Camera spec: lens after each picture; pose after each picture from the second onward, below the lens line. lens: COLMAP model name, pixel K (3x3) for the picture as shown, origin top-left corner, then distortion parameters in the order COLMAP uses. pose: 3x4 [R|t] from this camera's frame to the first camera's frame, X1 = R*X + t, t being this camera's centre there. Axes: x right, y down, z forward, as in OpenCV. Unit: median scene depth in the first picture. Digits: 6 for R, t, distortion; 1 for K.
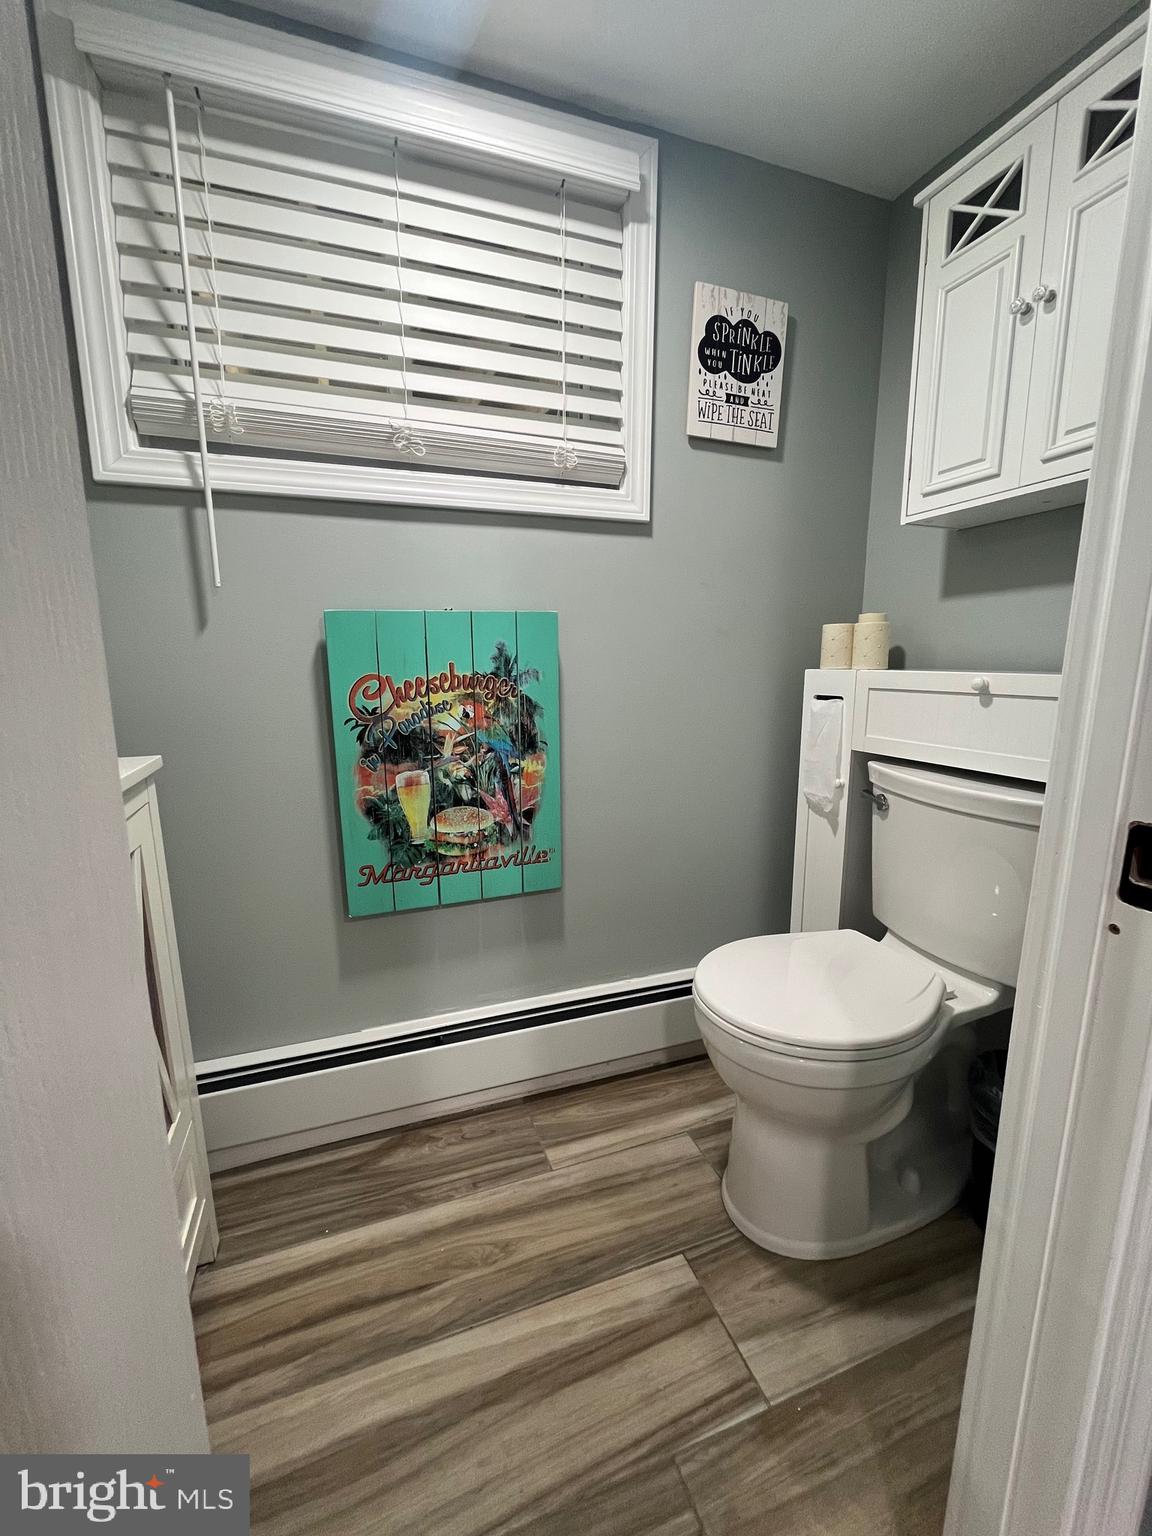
lens RADIAL K [[617.6, 0, 566.8], [0, 617.6, 766.3], [0, 0, 1]] dist [-0.004860, 0.000044]
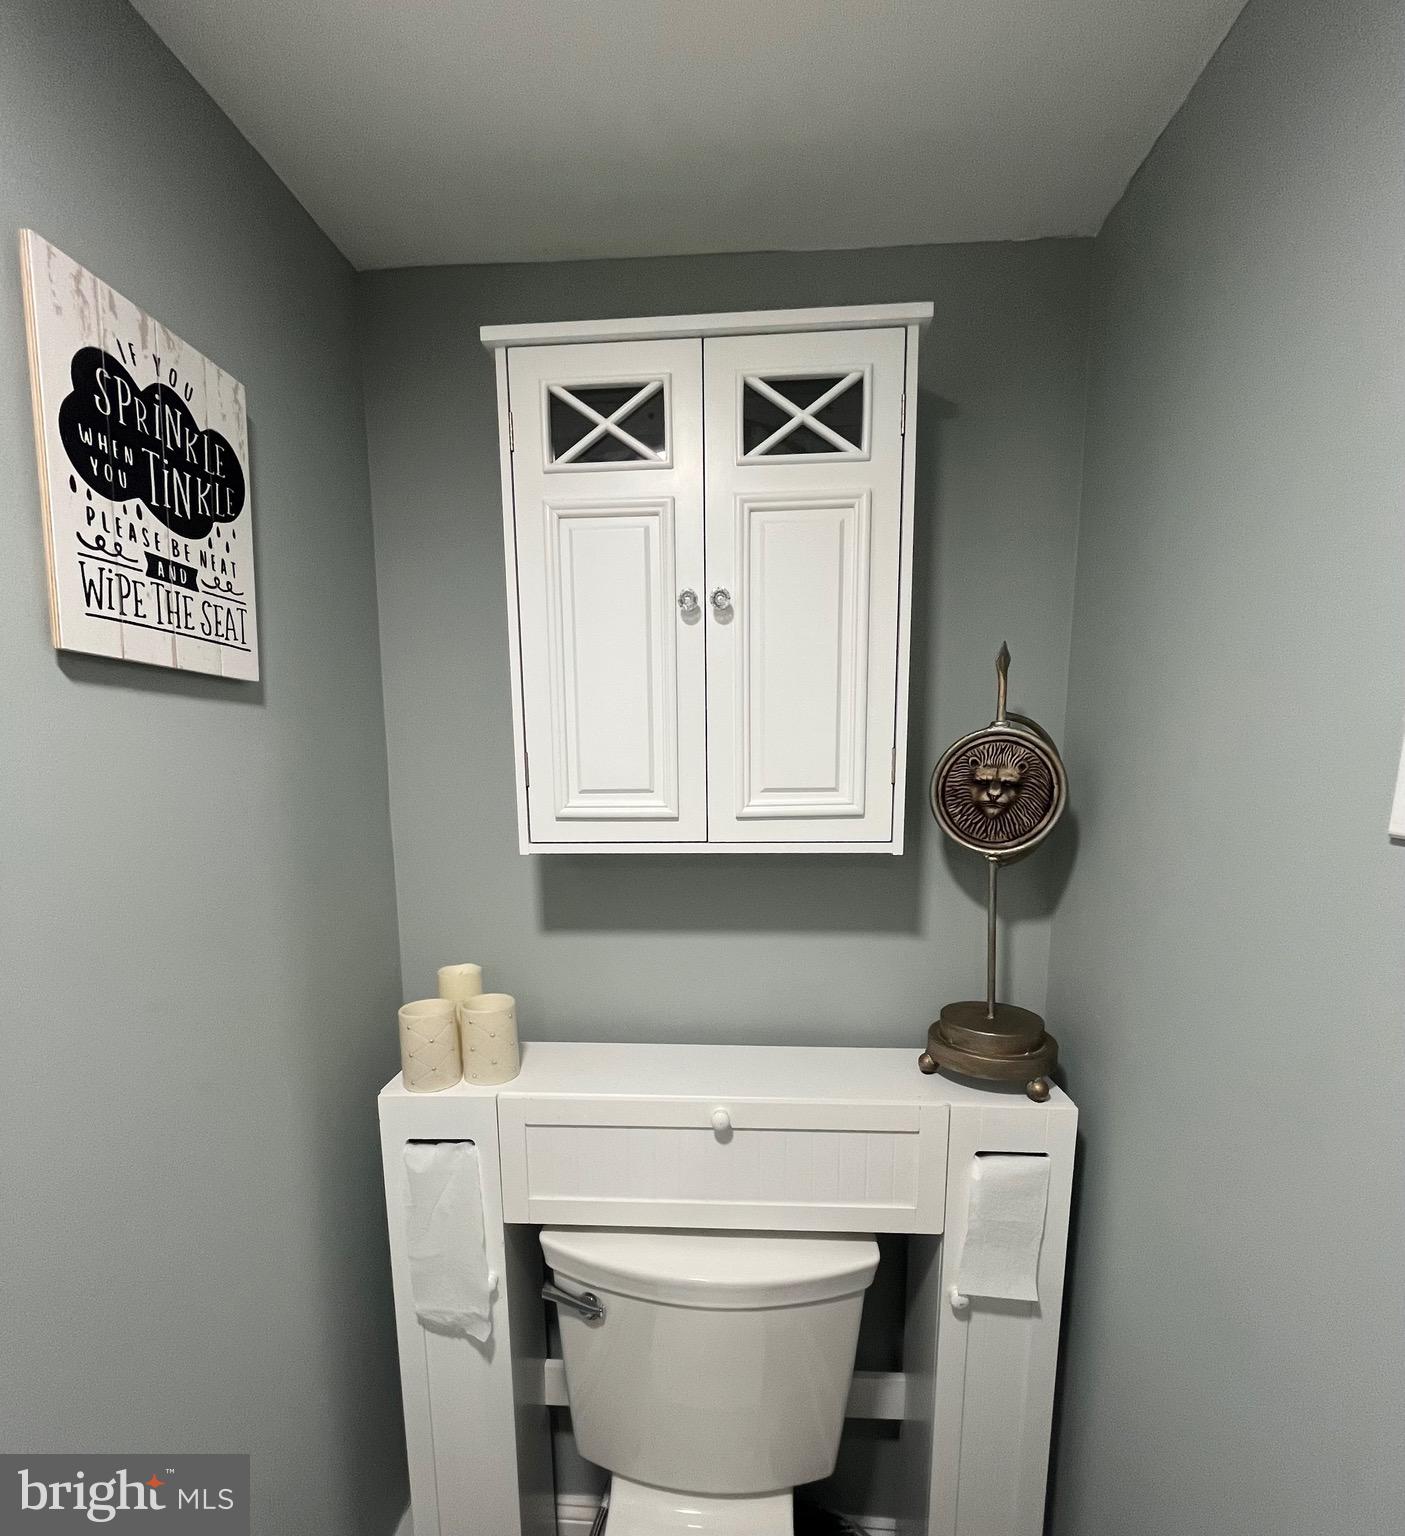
lens RADIAL K [[760.0, 0, 706.7], [0, 760.0, 880.1], [0, 0, 1]] dist [-0.001534, -0.000317]
pose [[0.414415, -0.139426, 0.899345, -0.061736], [0.161503, 0.983777, 0.078096, -0.378156], [-0.895643, 0.112883, 0.430209, 0.489865]]
